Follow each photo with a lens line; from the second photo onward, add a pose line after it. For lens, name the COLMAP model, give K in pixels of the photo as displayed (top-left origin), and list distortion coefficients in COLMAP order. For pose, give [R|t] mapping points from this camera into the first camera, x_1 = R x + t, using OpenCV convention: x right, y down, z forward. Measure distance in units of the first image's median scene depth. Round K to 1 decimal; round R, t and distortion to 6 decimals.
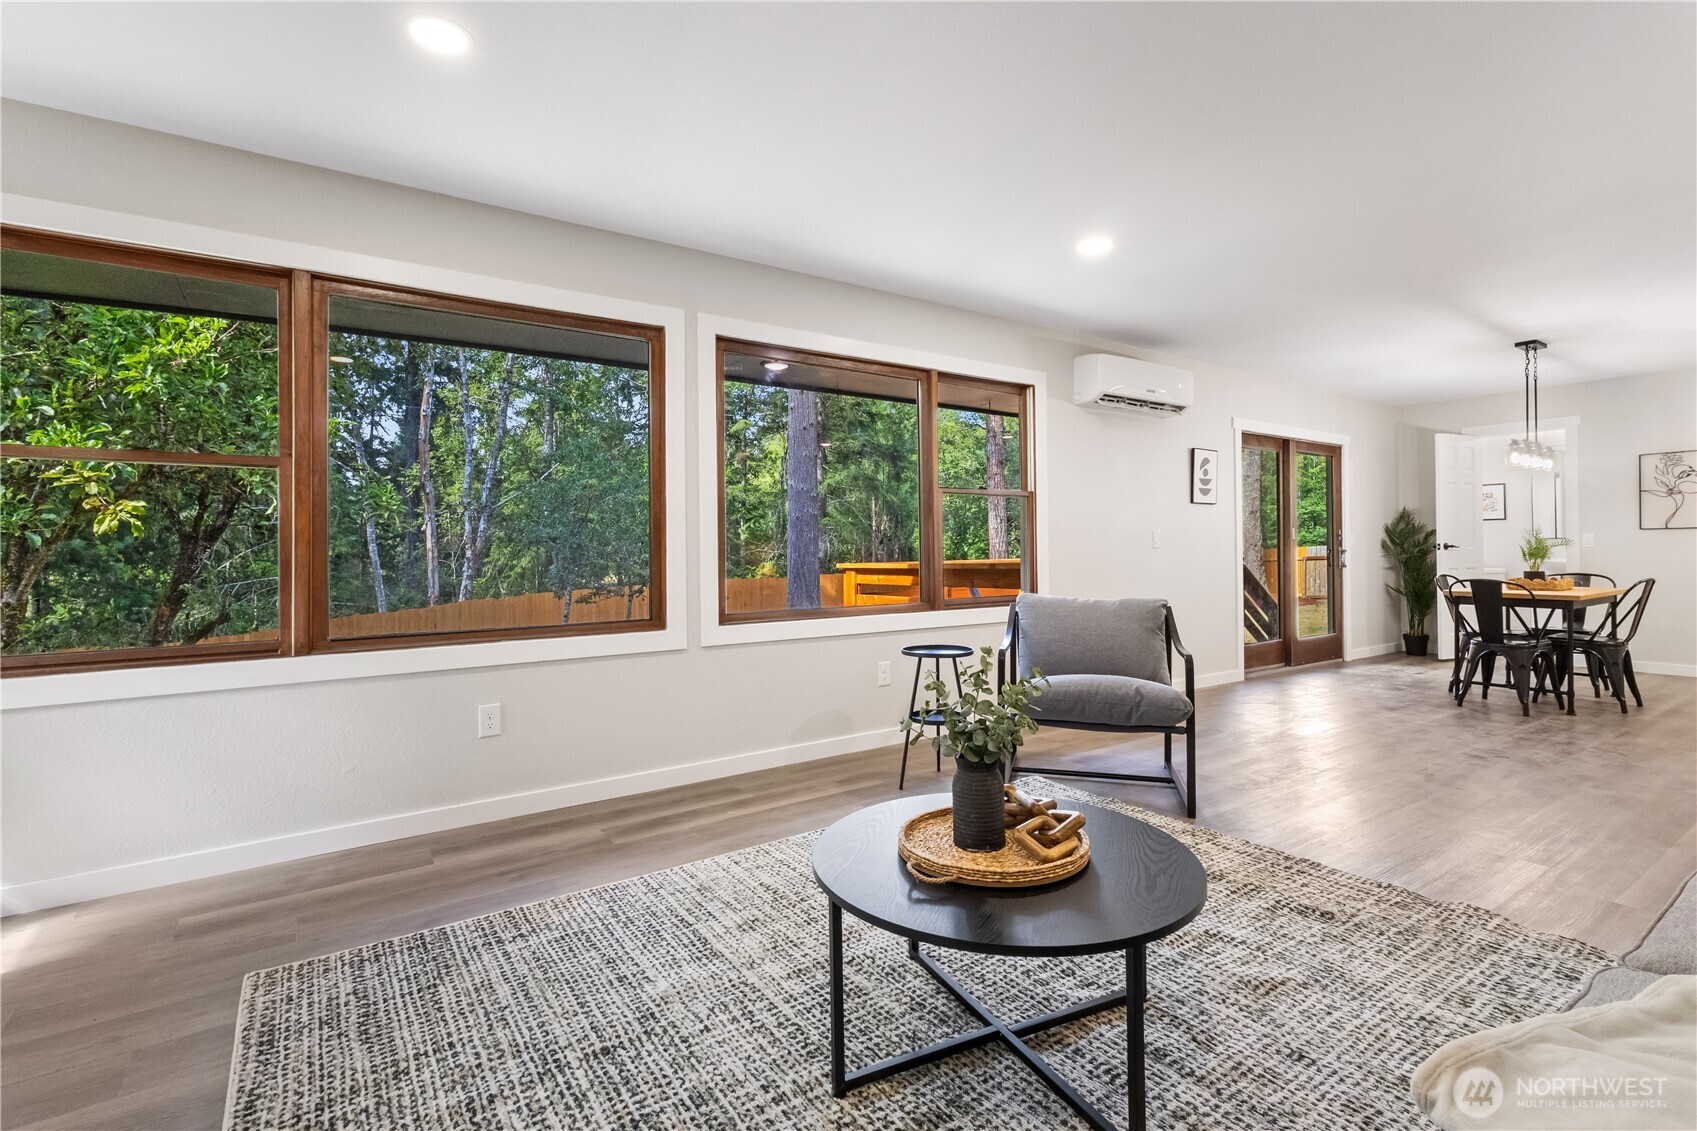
lens RADIAL K [[784.2, 0, 846.5], [0, 784.2, 544.0], [0, 0, 1]] dist [0.000835, 0.000100]
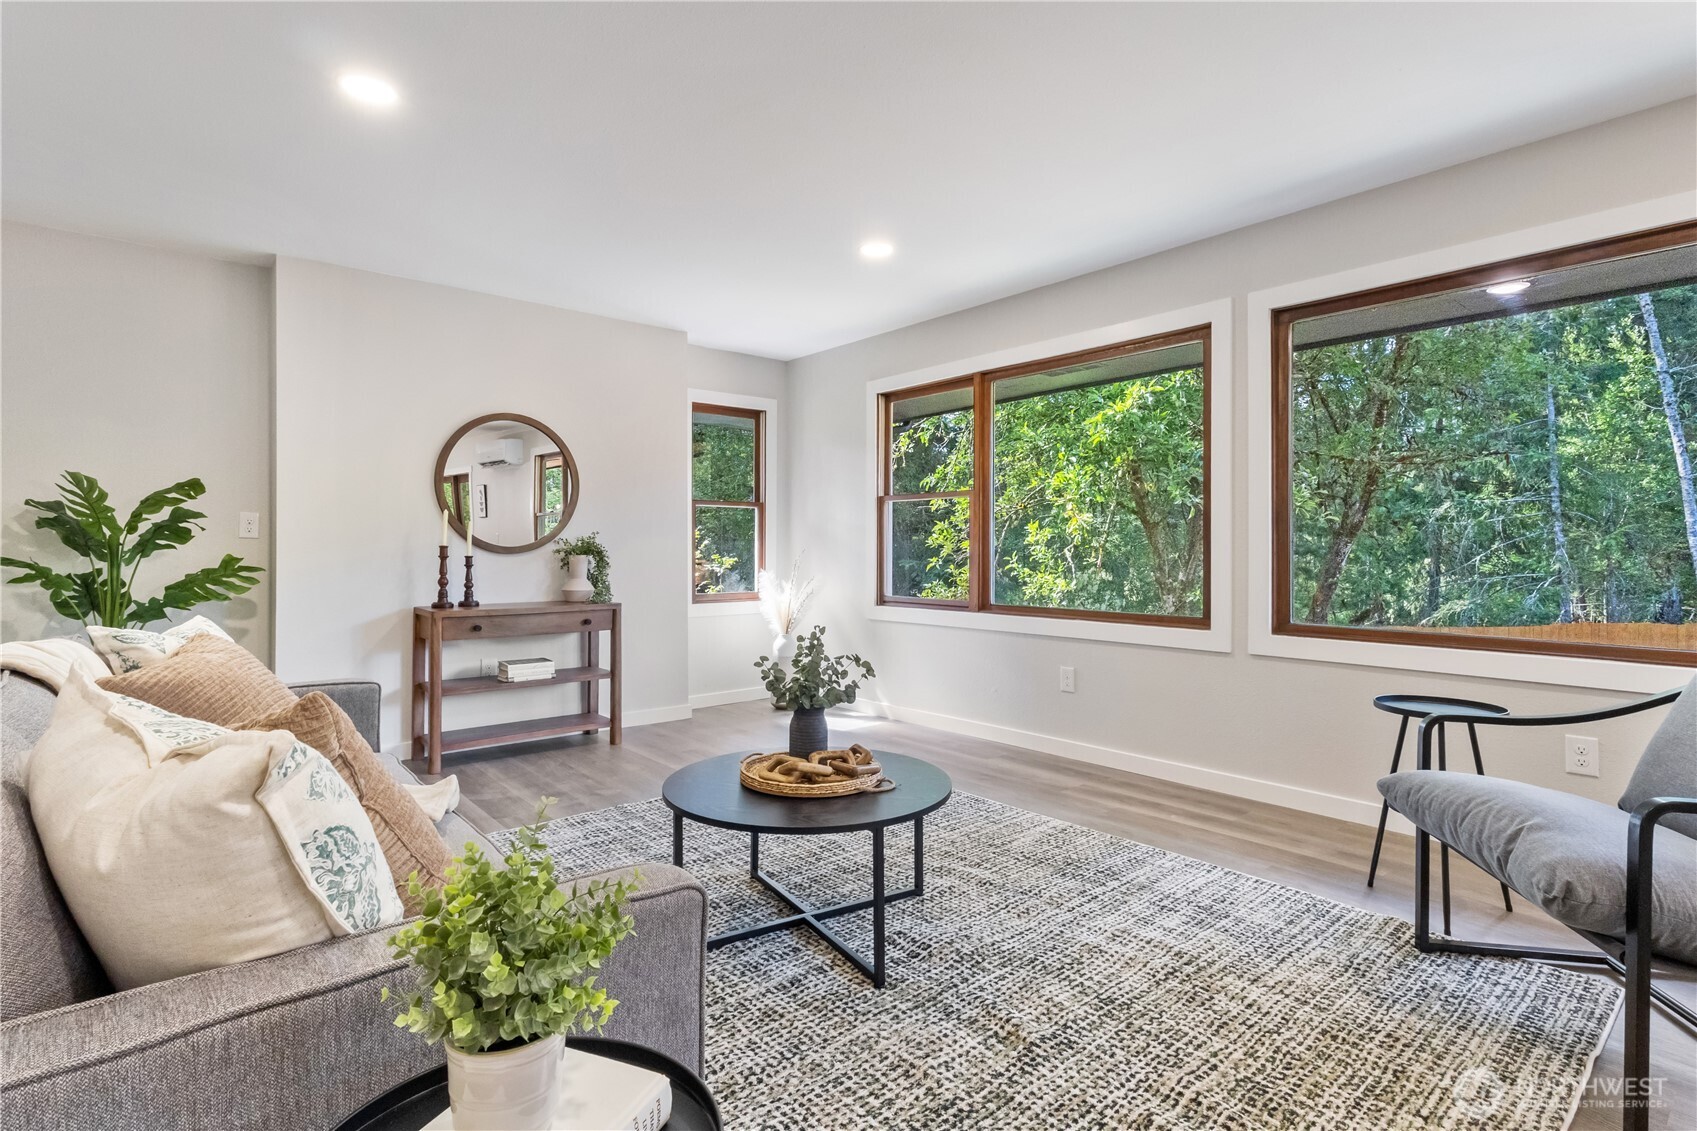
lens RADIAL K [[819.9, 0, 842.8], [0, 819.9, 546.1], [0, 0, 1]] dist [0.002691, 0.000393]
pose [[0.101123, 0.007089, -0.994849, 0.781144], [0.006444, 0.999949, 0.007780, -0.007384], [0.994853, -0.007197, 0.101072, 0.455283]]
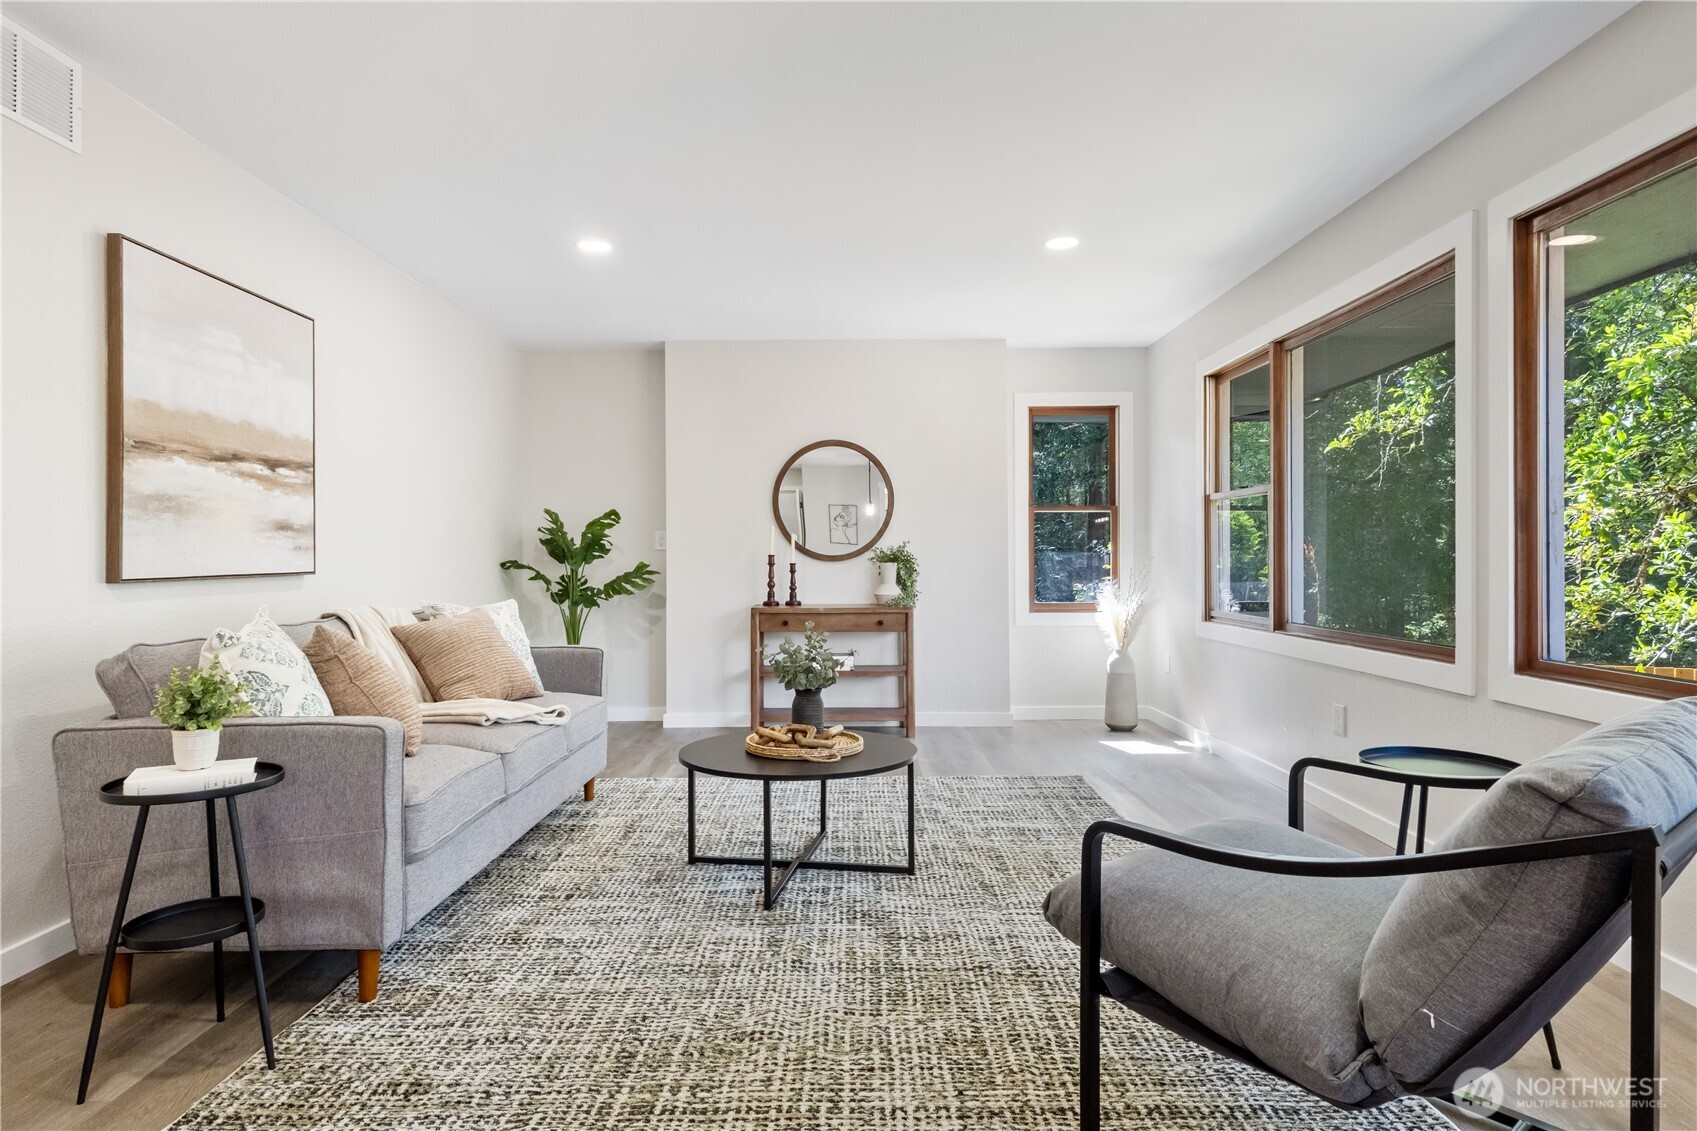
lens RADIAL K [[947.1, 0, 847.1], [0, 947.1, 556.9], [0, 0, 1]] dist [0.004290, 0.002228]
pose [[-0.565435, 0.013077, -0.824689, 0.853004], [0.017537, 0.999839, 0.003830, -0.003320], [0.824606, -0.012297, -0.565574, 1.076741]]
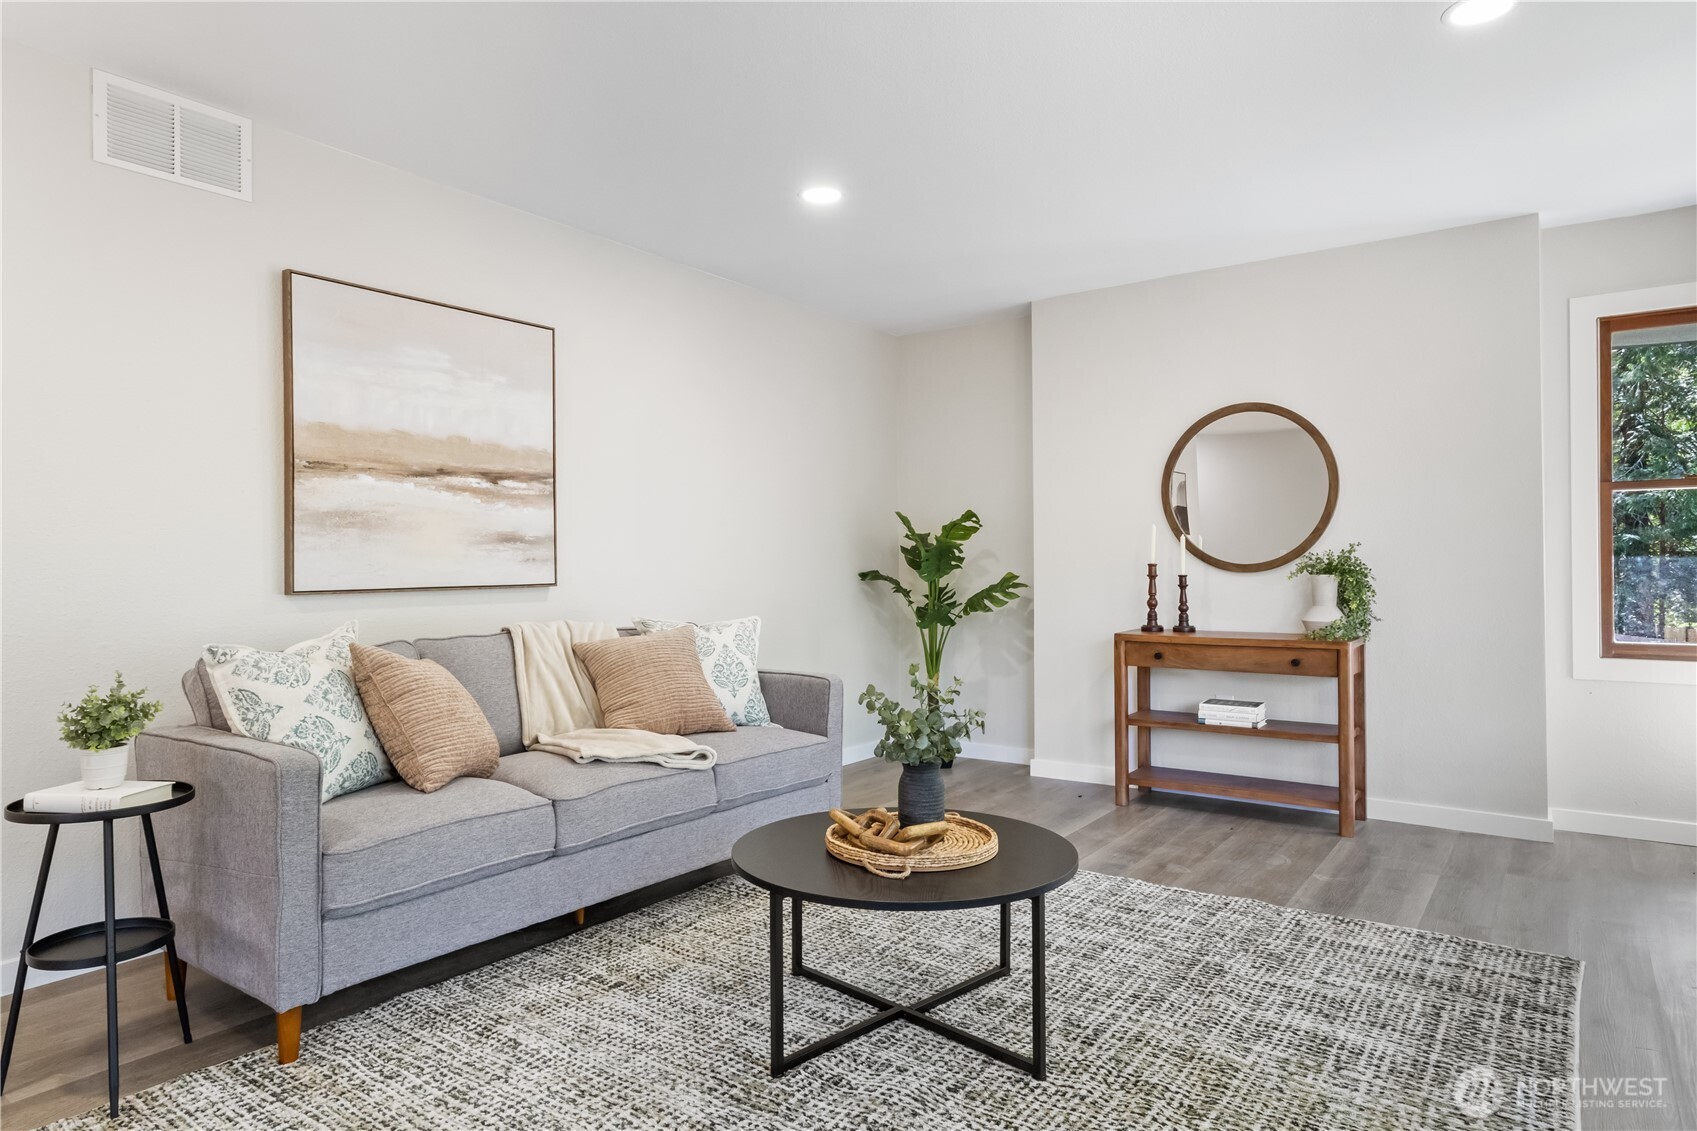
lens RADIAL K [[1009.9, 0, 848.5], [0, 1009.9, 565.5], [0, 0, 1]] dist [0.002311, 0.000442]
pose [[-0.941332, 0.016277, -0.337088, 0.366825], [0.019232, 0.999800, -0.005429, -0.000787], [0.336932, -0.011593, -0.941458, 1.148977]]
